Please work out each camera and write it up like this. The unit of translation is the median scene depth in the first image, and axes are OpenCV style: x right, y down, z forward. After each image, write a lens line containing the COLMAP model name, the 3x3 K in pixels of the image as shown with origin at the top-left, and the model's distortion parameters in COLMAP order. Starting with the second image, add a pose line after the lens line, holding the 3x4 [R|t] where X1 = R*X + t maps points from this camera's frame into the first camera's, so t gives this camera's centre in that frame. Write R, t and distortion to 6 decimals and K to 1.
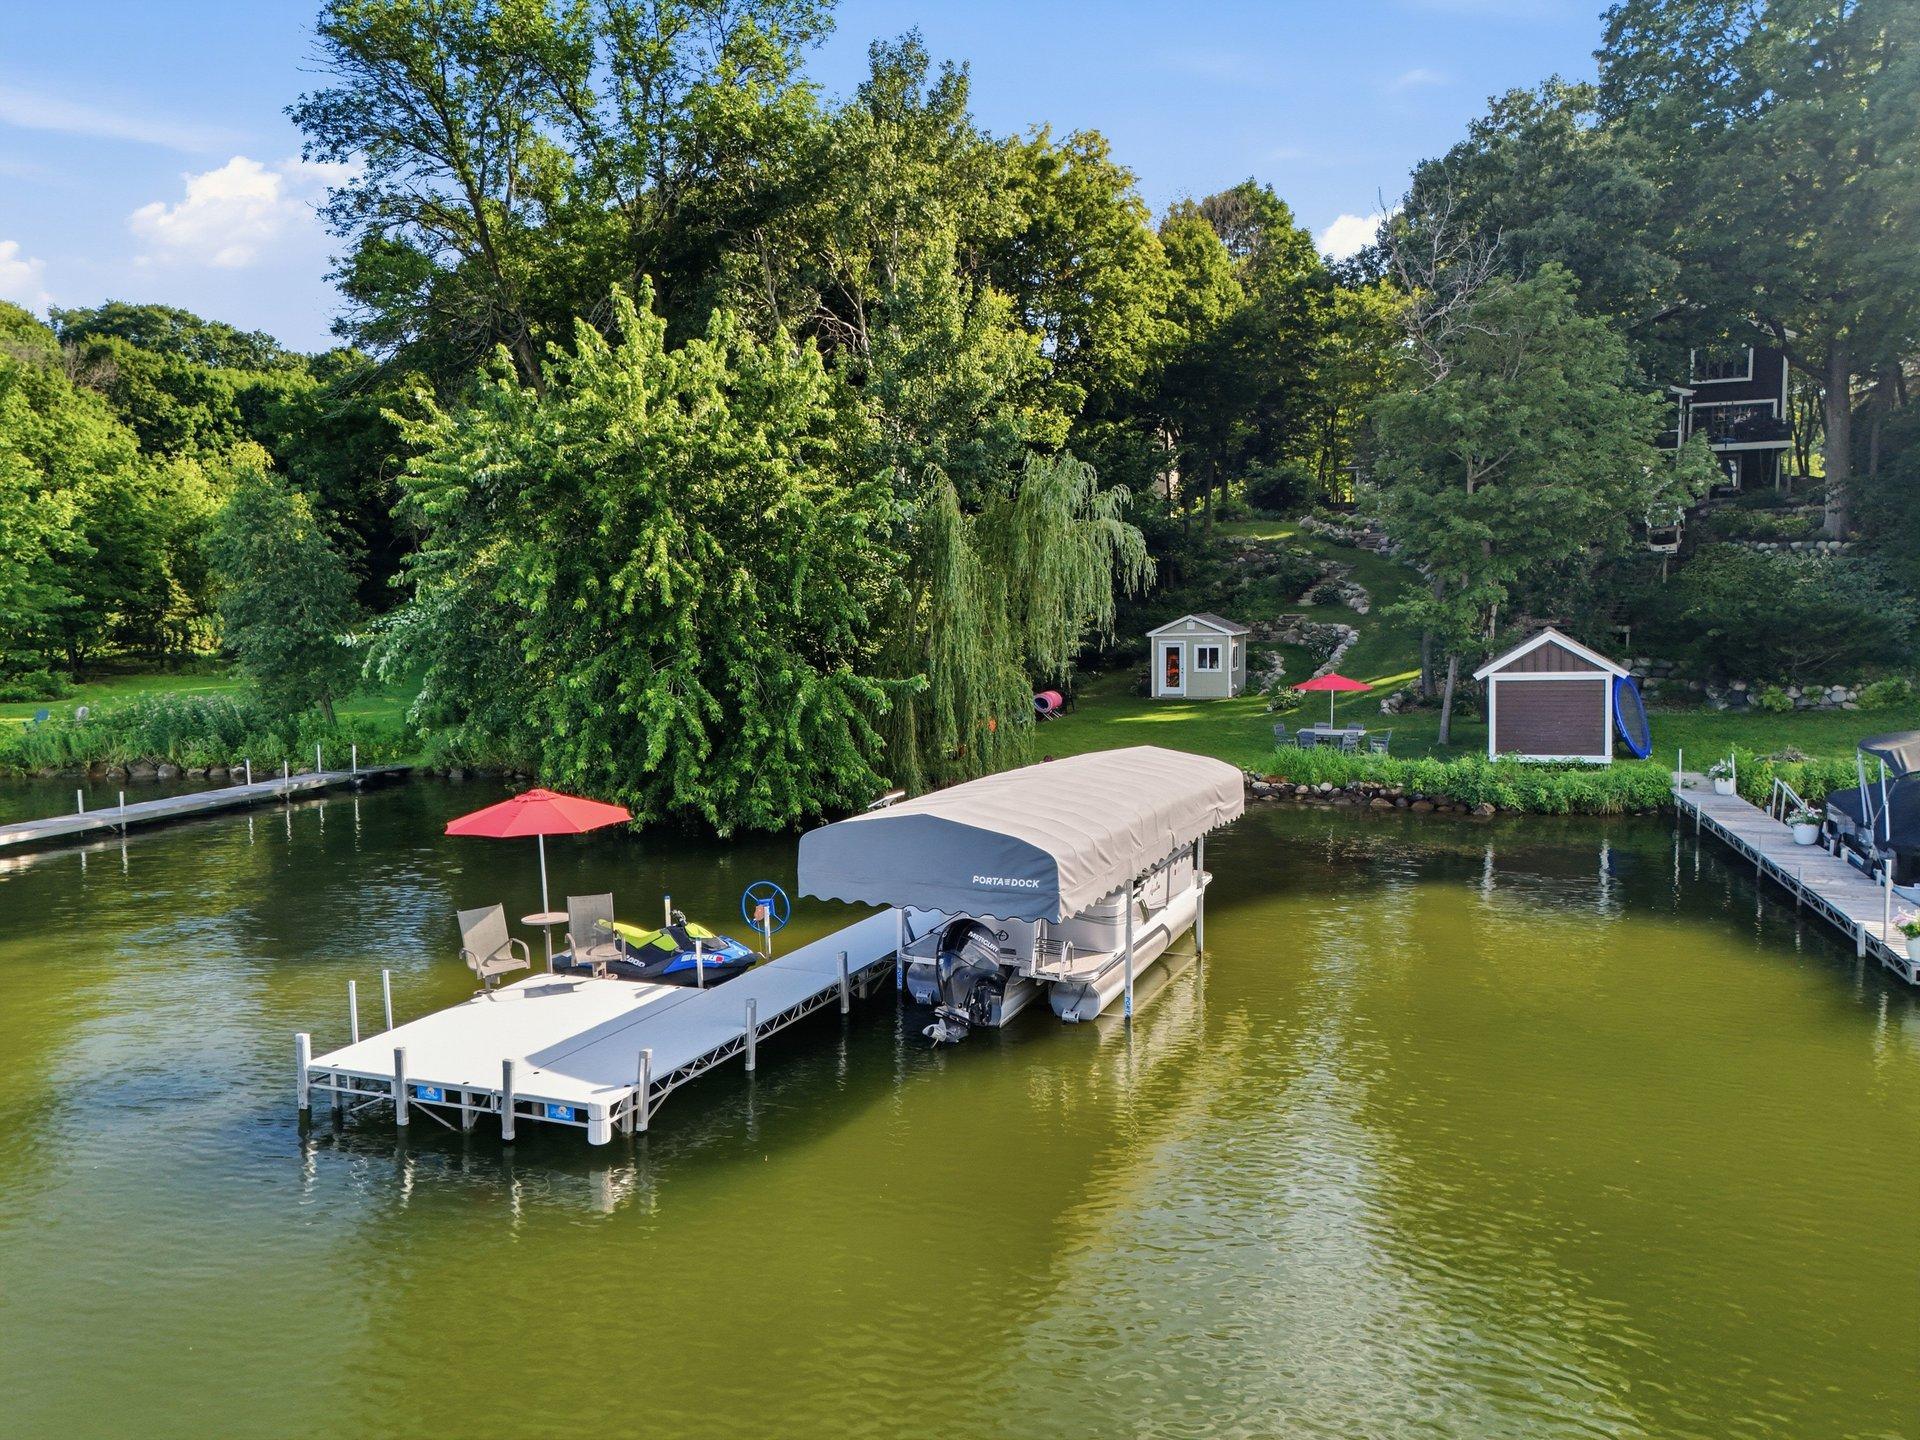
lens RADIAL K [[1410.8, 0, 964.3], [0, 1410.8, 720.9], [0, 0, 1]] dist [0.031279, -0.022115]
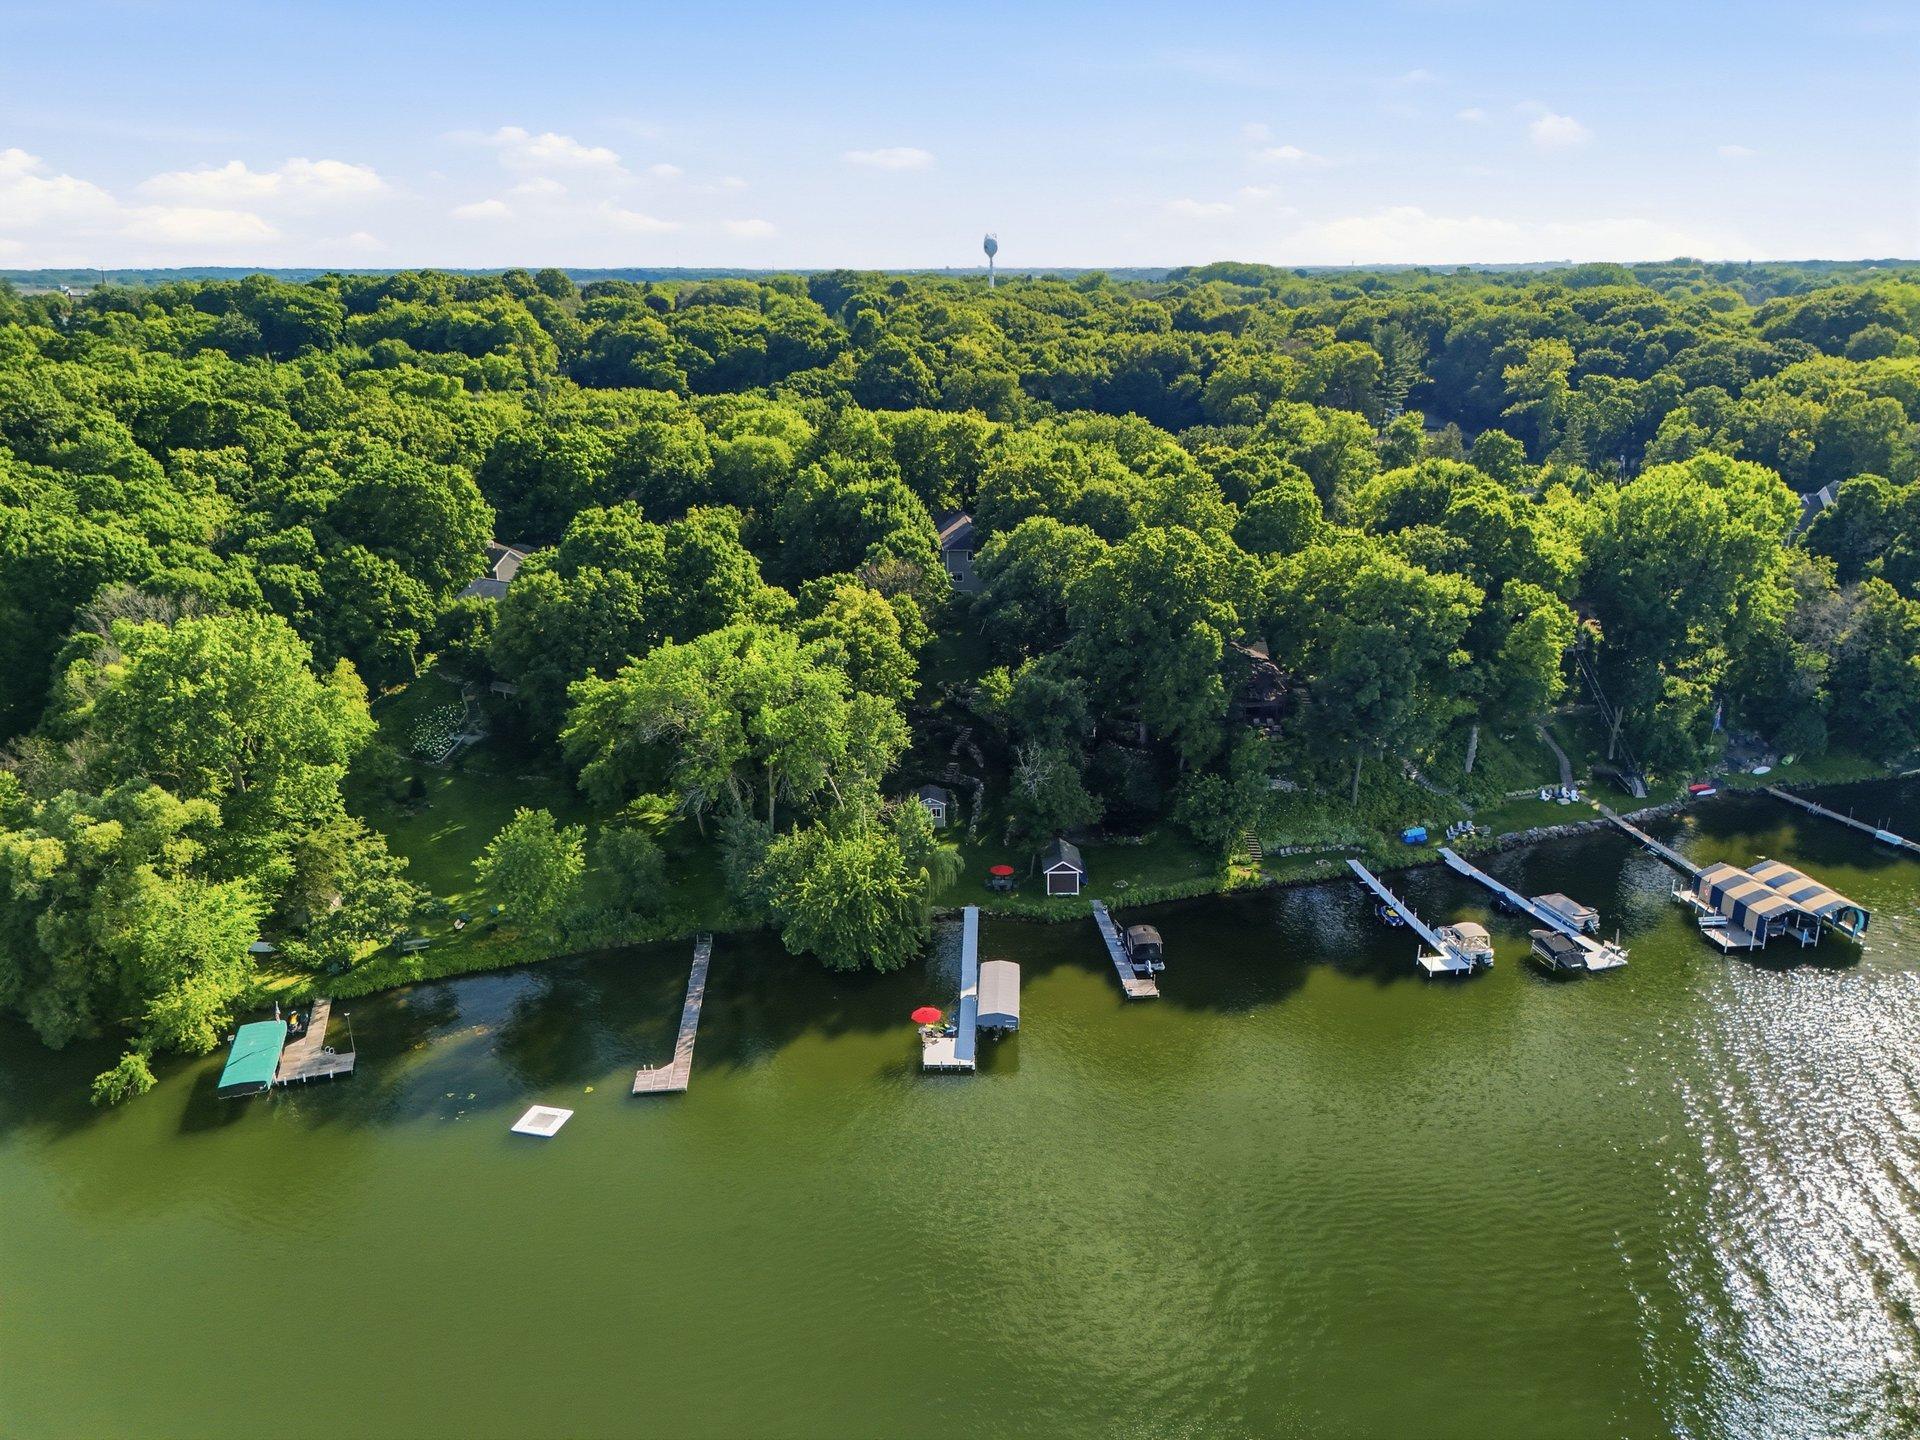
lens RADIAL K [[1410.8, 0, 955.2], [0, 1410.8, 703.2], [0, 0, 1]] dist [0.031279, -0.022115]
pose [[0.930707, -0.101603, 0.351371, -1.084280], [0.024232, 0.975662, 0.217937, -1.270151], [-0.364963, -0.194321, 0.910517, -2.136515]]
